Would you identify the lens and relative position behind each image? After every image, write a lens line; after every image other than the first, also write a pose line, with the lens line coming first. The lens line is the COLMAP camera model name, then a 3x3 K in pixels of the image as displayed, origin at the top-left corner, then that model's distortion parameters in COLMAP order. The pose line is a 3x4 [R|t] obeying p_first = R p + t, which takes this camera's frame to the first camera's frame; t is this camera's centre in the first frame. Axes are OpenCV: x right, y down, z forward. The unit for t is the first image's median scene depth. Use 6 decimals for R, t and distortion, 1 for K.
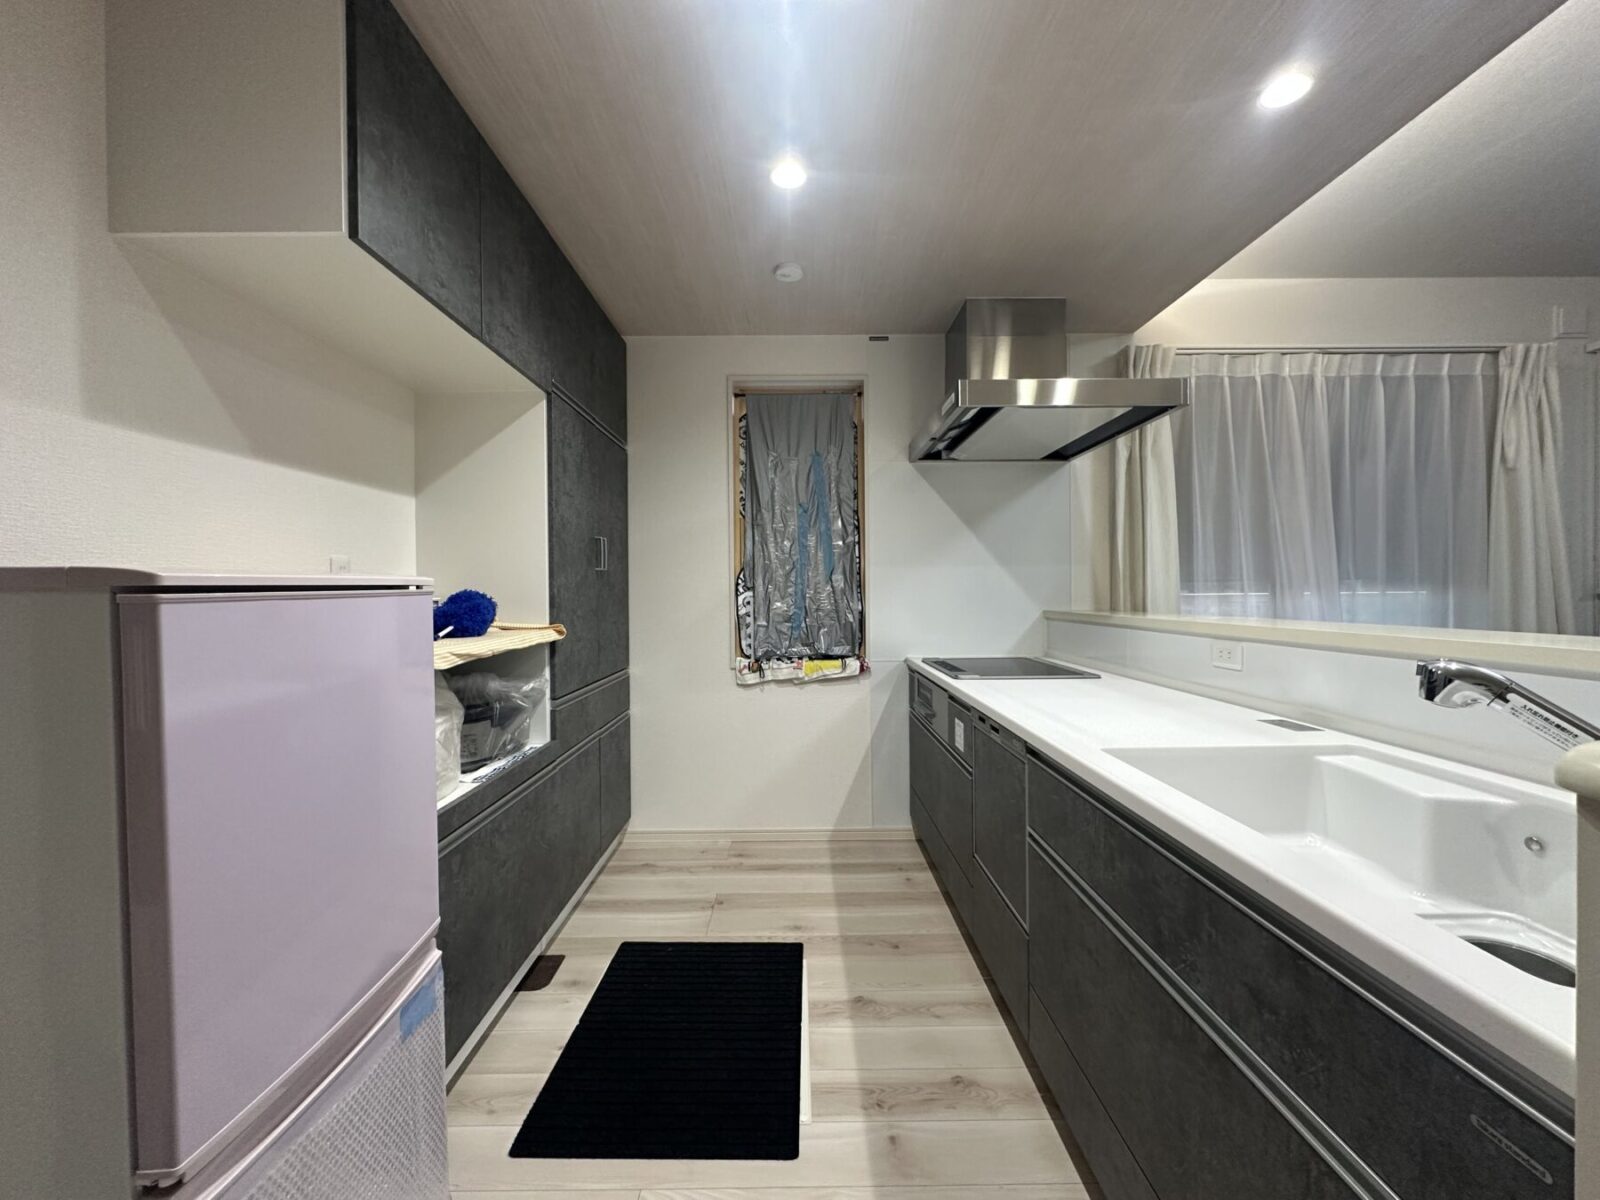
lens RADIAL K [[640.3, 0, 799.6], [0, 640.3, 594.9], [0, 0, 1]] dist [-0.007667, 0.001054]
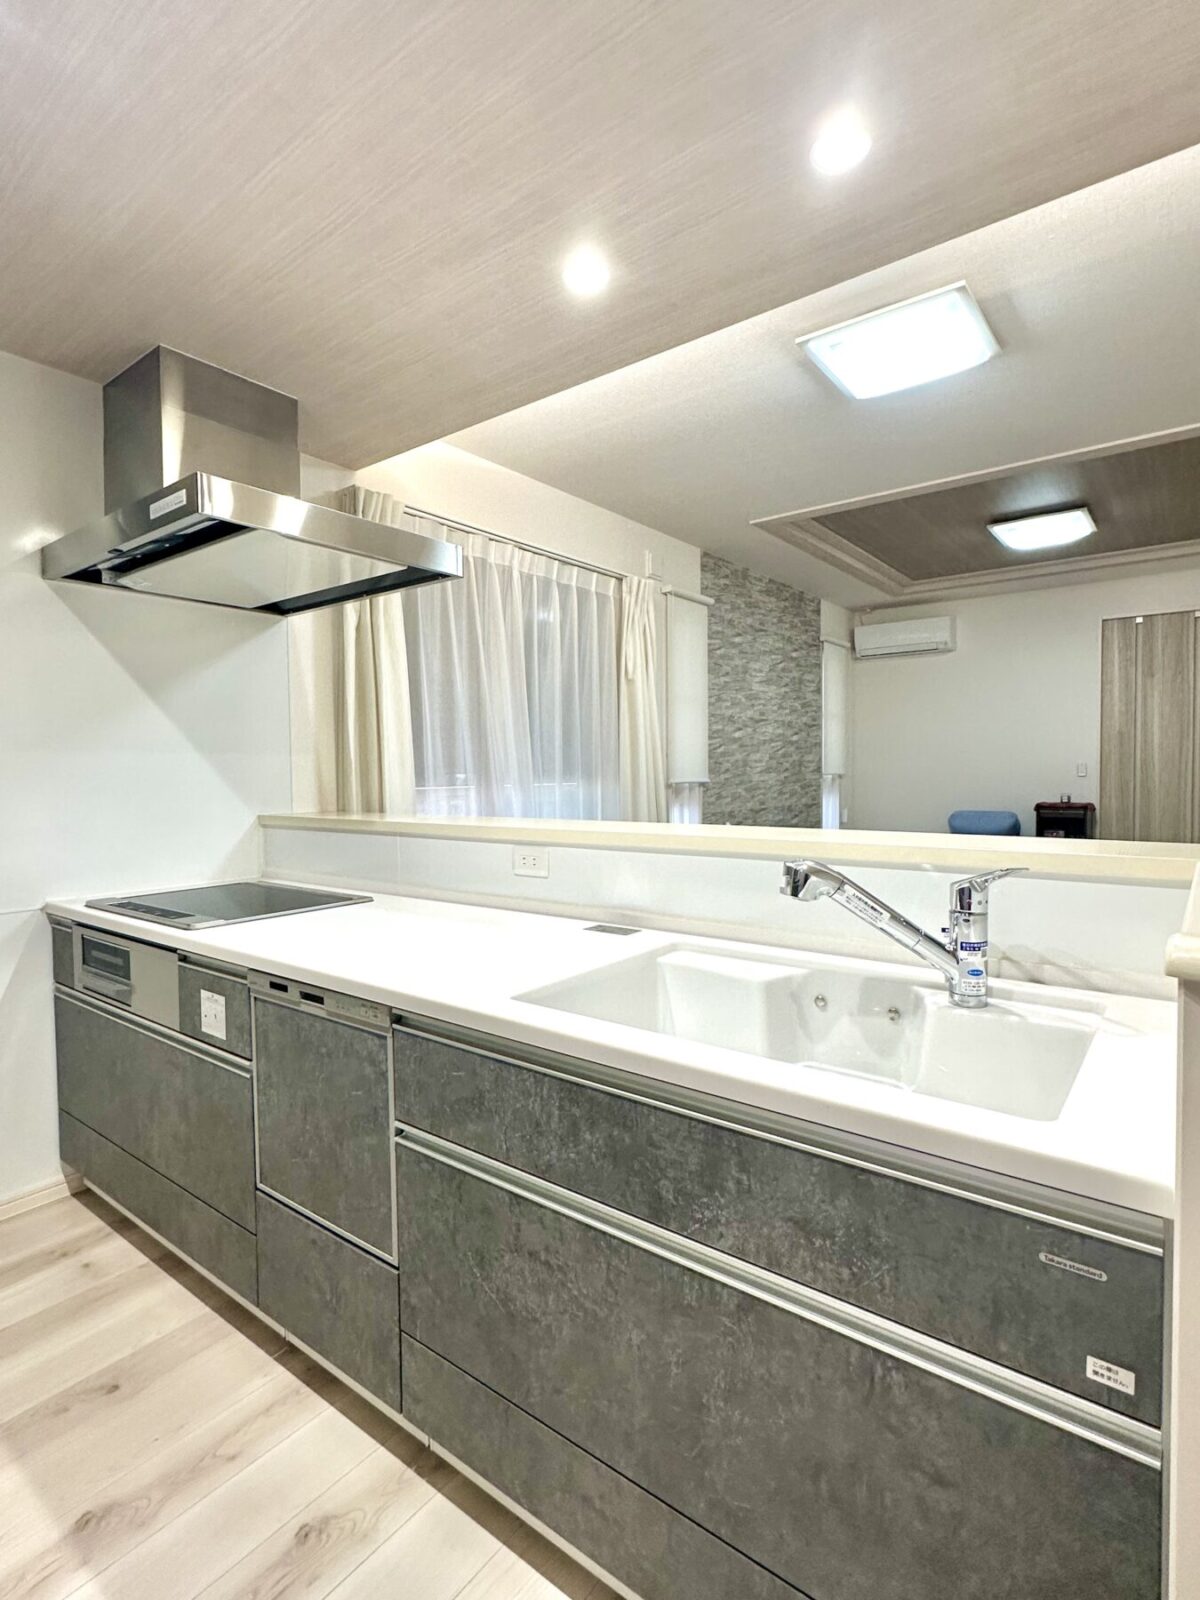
lens RADIAL K [[800.0, 0, 600.3], [0, 800.0, 798.8], [0, 0, 1]] dist [0.000018, 0.000745]
pose [[0.612305, -0.024966, 0.790228, -0.144913], [0.008509, 0.999651, 0.024990, -0.019815], [-0.790576, -0.008577, 0.612304, 0.170766]]
